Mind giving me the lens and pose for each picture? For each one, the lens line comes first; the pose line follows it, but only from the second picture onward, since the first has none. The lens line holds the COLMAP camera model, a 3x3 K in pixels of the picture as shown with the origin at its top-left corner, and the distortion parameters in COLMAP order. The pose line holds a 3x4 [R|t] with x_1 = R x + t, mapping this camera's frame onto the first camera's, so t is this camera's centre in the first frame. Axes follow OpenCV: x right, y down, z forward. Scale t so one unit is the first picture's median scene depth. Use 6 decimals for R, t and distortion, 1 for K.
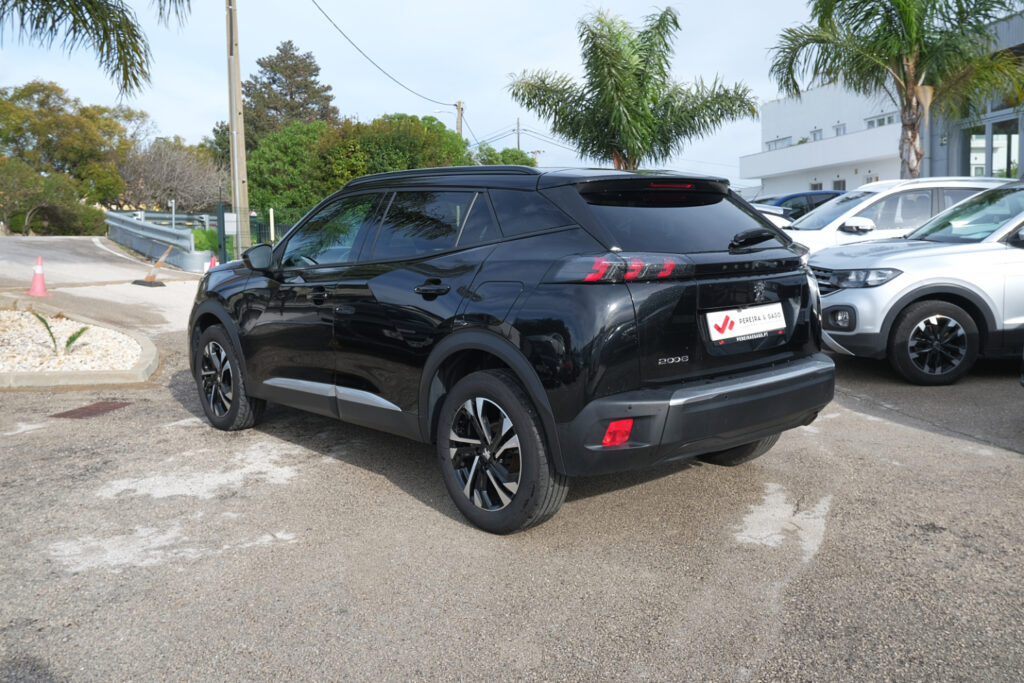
lens RADIAL K [[945.6, 0, 511.8], [0, 945.6, 352.0], [0, 0, 1]] dist [-0.030868, 0.000000]
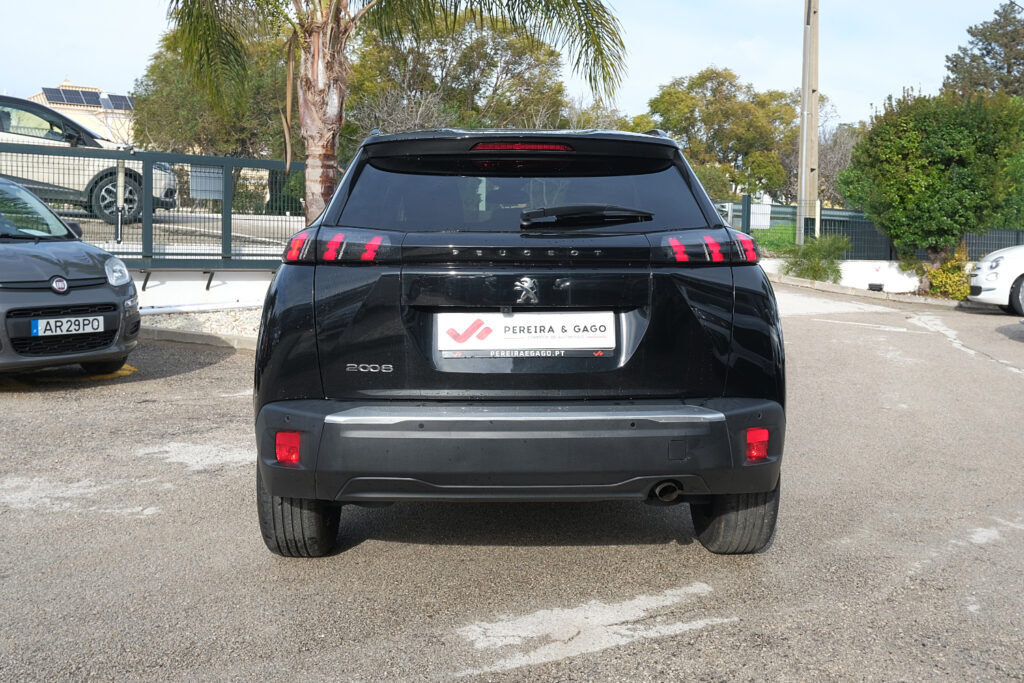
lens RADIAL K [[1086.0, 0, 514.2], [0, 1086.0, 330.4], [0, 0, 1]] dist [-0.020997, 0.000000]
pose [[0.776295, 0.085152, -0.624593, 0.166312], [-0.107865, 0.994164, 0.001473, -0.007378], [0.621073, 0.066228, 0.780949, 0.077282]]
